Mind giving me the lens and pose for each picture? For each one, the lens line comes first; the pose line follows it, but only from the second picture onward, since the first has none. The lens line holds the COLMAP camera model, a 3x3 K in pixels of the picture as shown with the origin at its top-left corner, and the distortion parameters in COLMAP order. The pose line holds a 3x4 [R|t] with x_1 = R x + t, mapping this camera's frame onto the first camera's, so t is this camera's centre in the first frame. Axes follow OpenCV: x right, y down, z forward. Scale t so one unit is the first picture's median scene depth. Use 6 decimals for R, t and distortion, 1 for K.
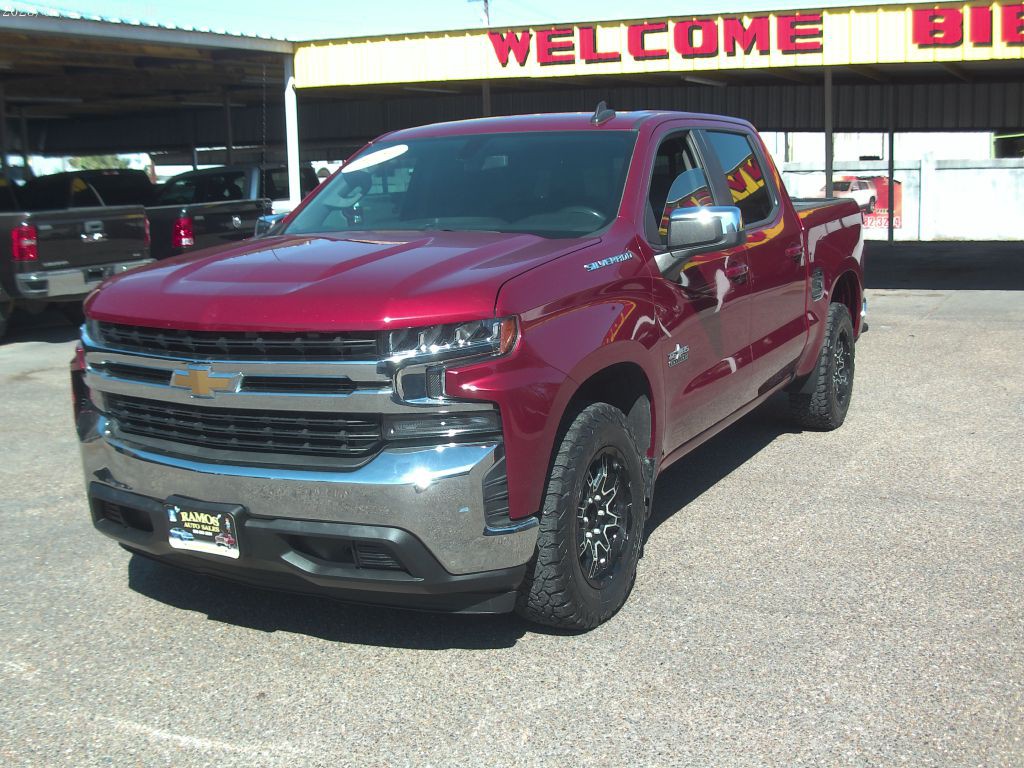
lens RADIAL K [[1201.2, 0, 513.7], [0, 1201.2, 333.9], [0, 0, 1]] dist [-0.134896, 0.032500]
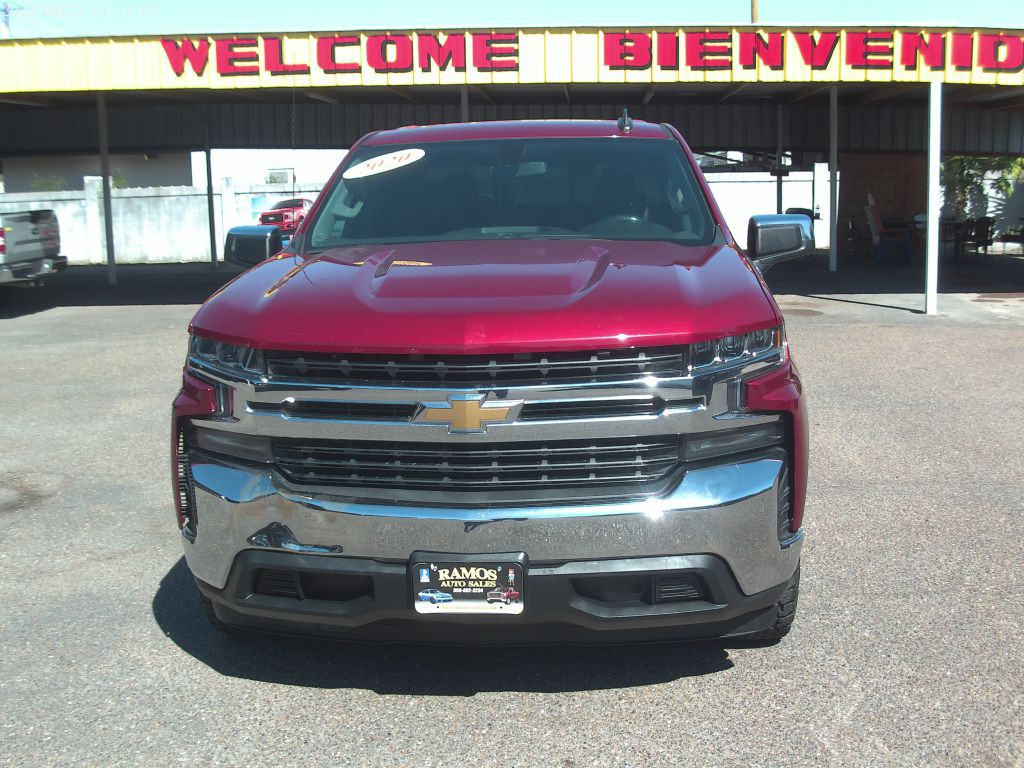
lens RADIAL K [[1194.1, 0, 517.2], [0, 1194.1, 348.4], [0, 0, 1]] dist [-0.135358, 0.046691]
pose [[0.916185, -0.046921, 0.398000, -0.414237], [0.048535, 0.998803, 0.006024, -0.007760], [-0.397806, 0.013798, 0.917366, 0.144096]]
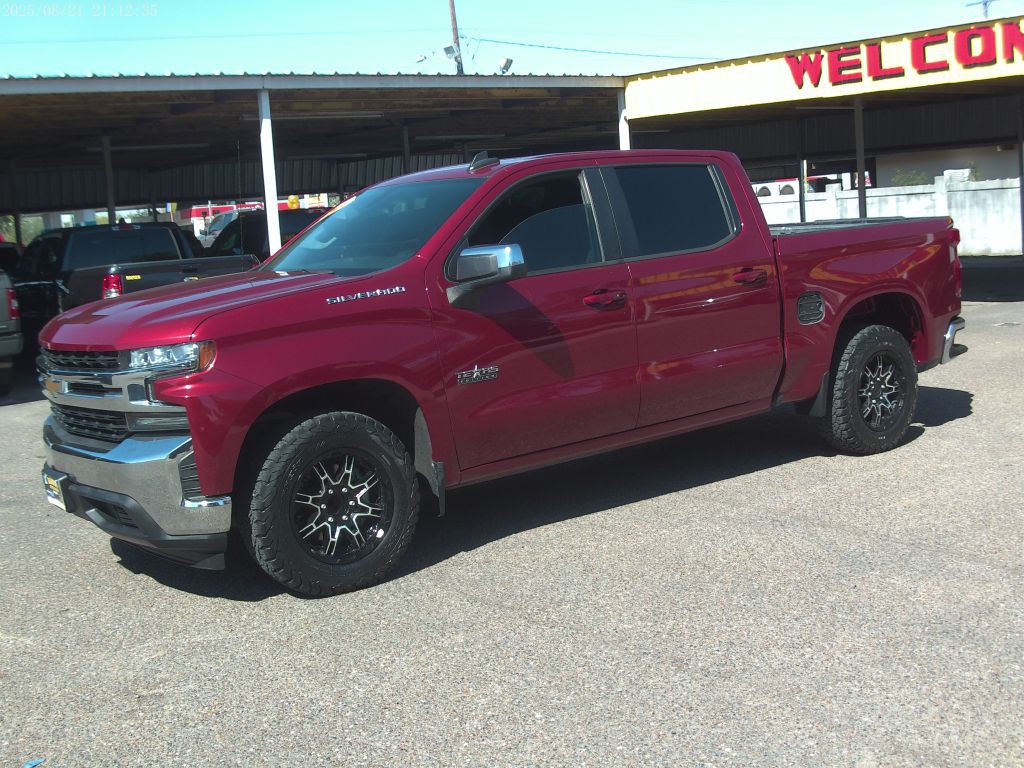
lens RADIAL K [[1194.1, 0, 517.2], [0, 1194.1, 348.4], [0, 0, 1]] dist [-0.135358, 0.046691]
pose [[0.902056, 0.011036, -0.431478, 0.610092], [-0.011155, 0.999935, 0.002253, -0.009586], [0.431475, 0.002781, 0.902121, -0.011001]]
